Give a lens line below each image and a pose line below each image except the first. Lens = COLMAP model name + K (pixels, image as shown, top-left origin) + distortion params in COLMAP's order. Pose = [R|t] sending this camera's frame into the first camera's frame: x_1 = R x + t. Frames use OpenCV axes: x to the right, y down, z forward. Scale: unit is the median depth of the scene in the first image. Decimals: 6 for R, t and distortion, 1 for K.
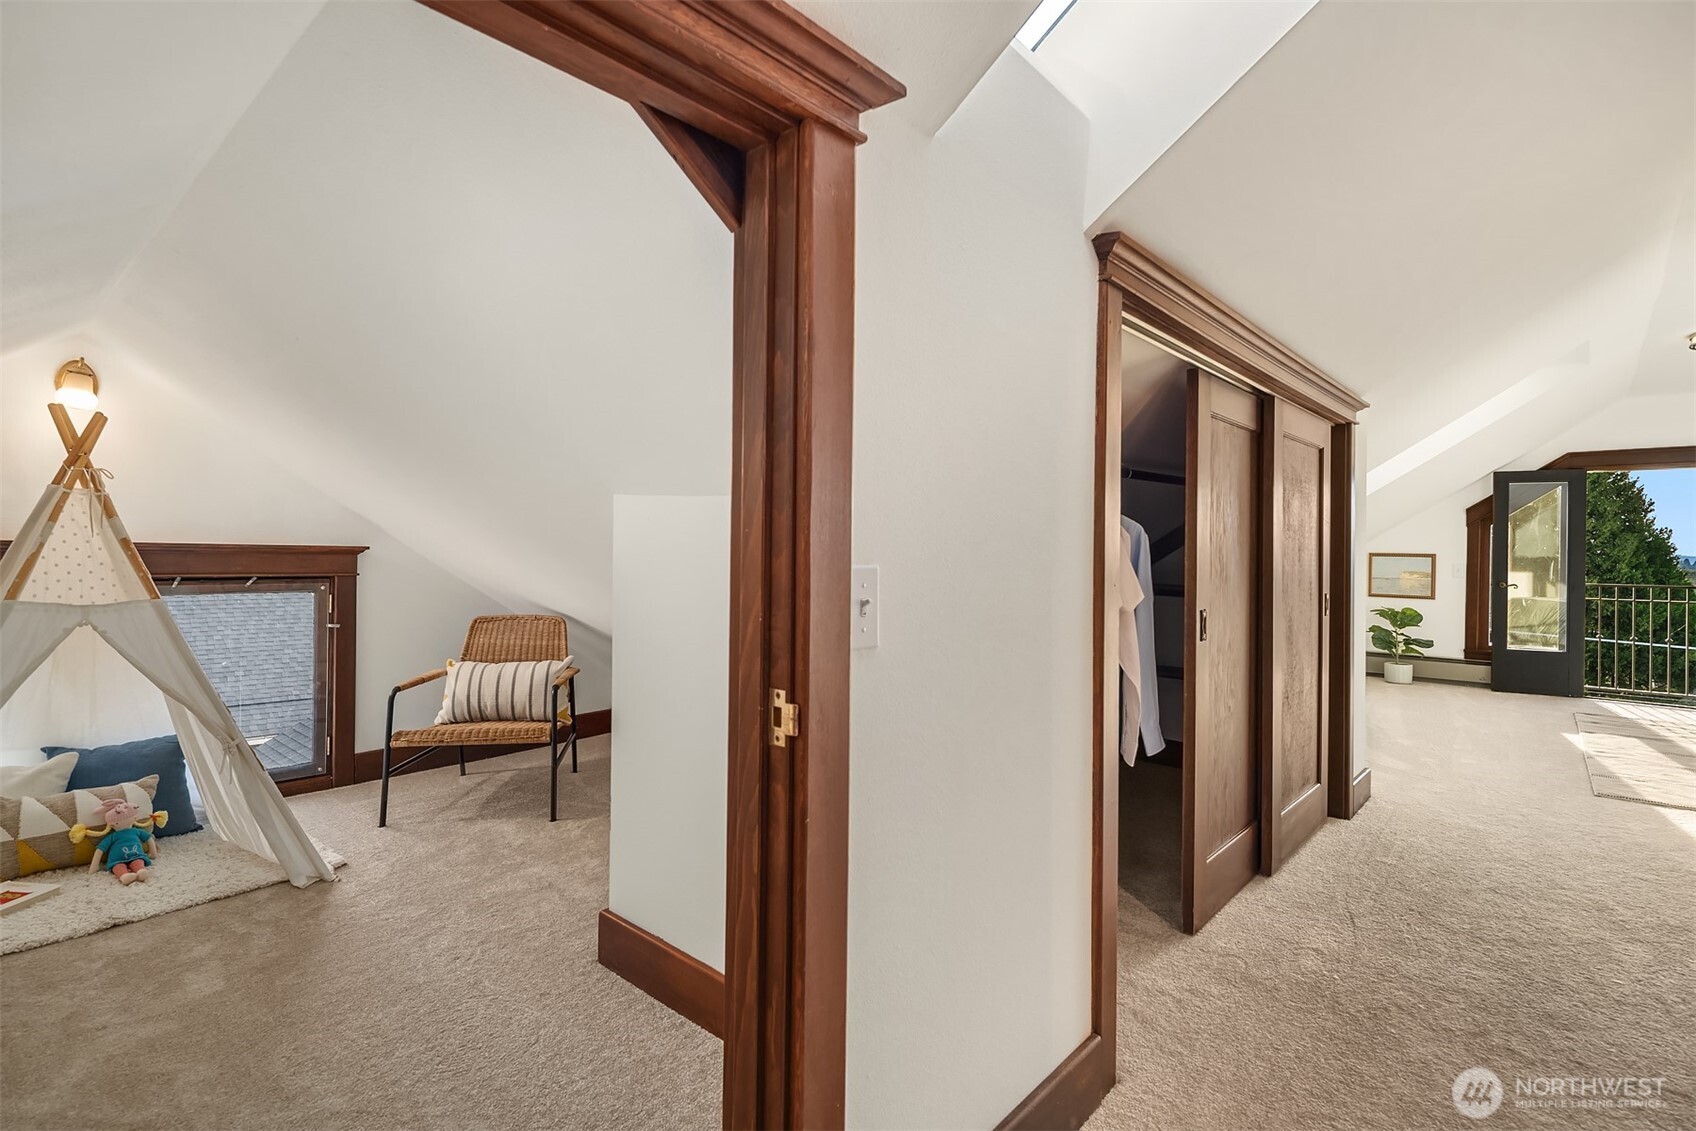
lens RADIAL K [[828.3, 0, 842.2], [0, 828.3, 552.3], [0, 0, 1]] dist [0.004665, -0.001788]
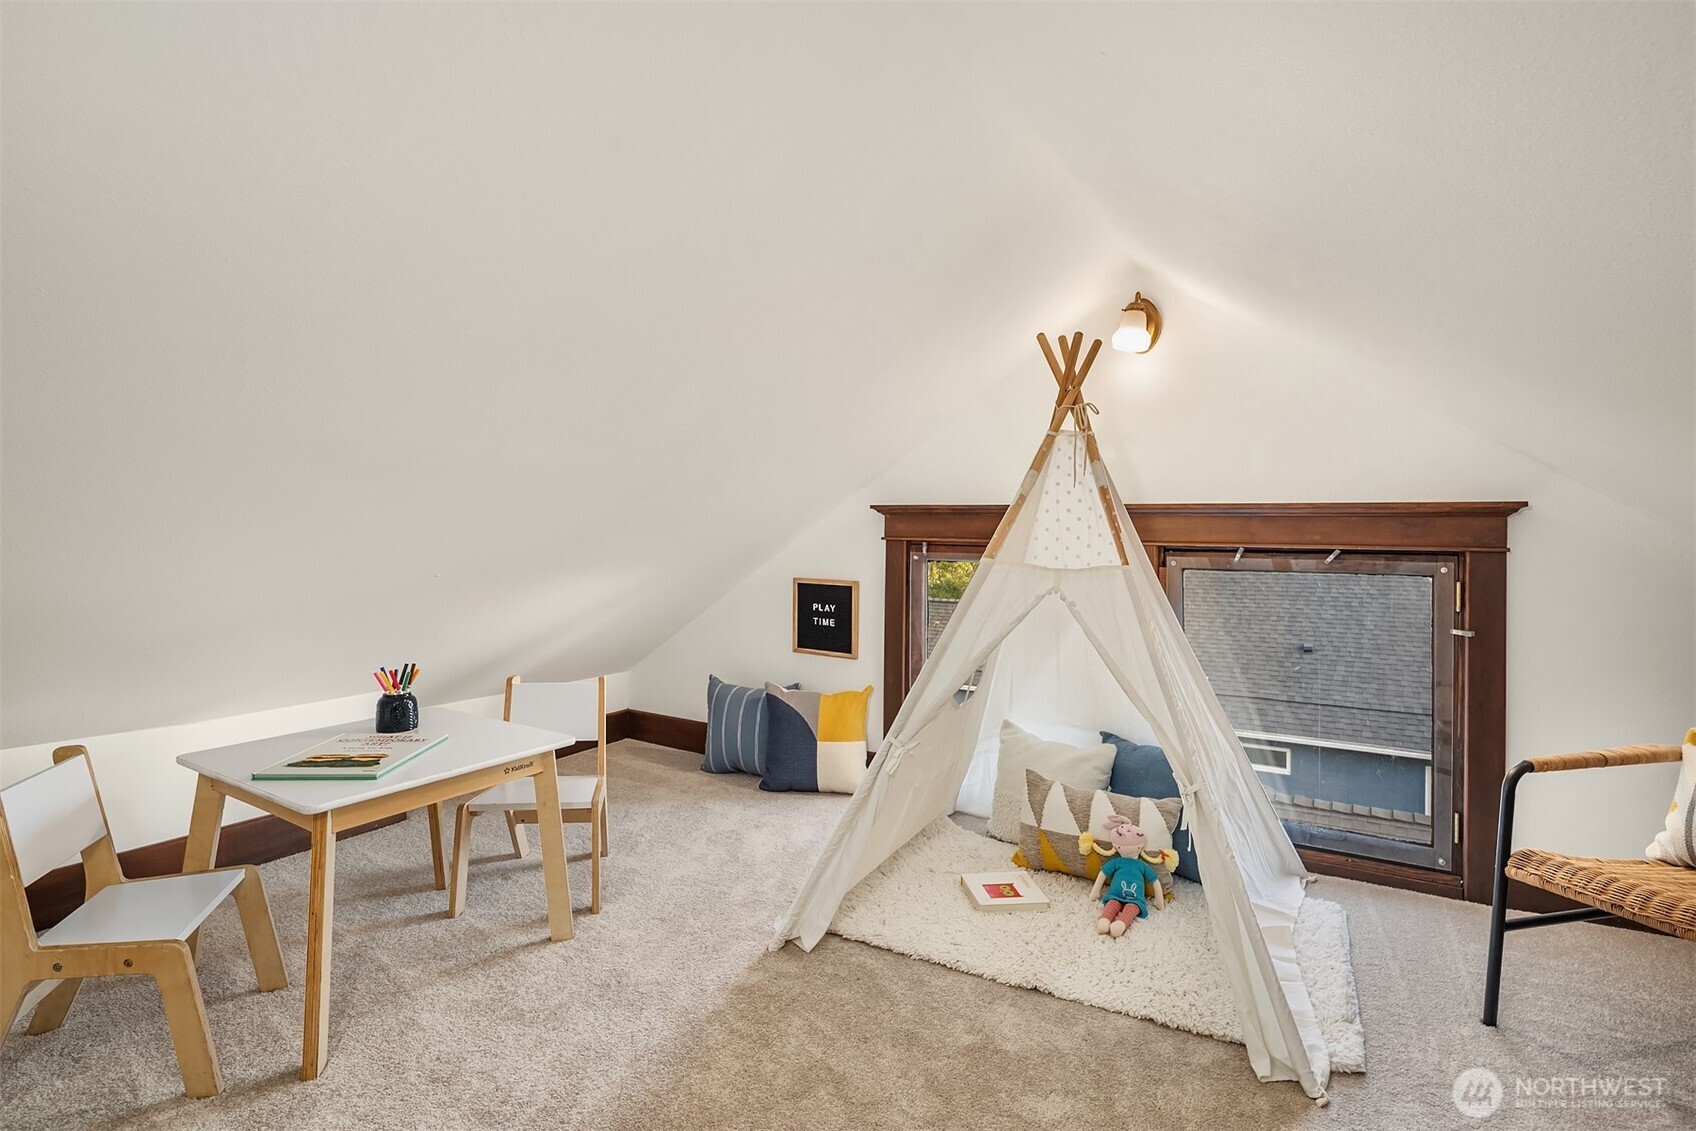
lens RADIAL K [[823.0, 0, 851.0], [0, 823.0, 539.8], [0, 0, 1]] dist [0.003156, -0.000968]
pose [[0.203900, -0.011904, -0.978919, -0.111129], [-0.011292, 0.999831, -0.014510, 0.034212], [0.978927, 0.014012, 0.203731, 0.441729]]
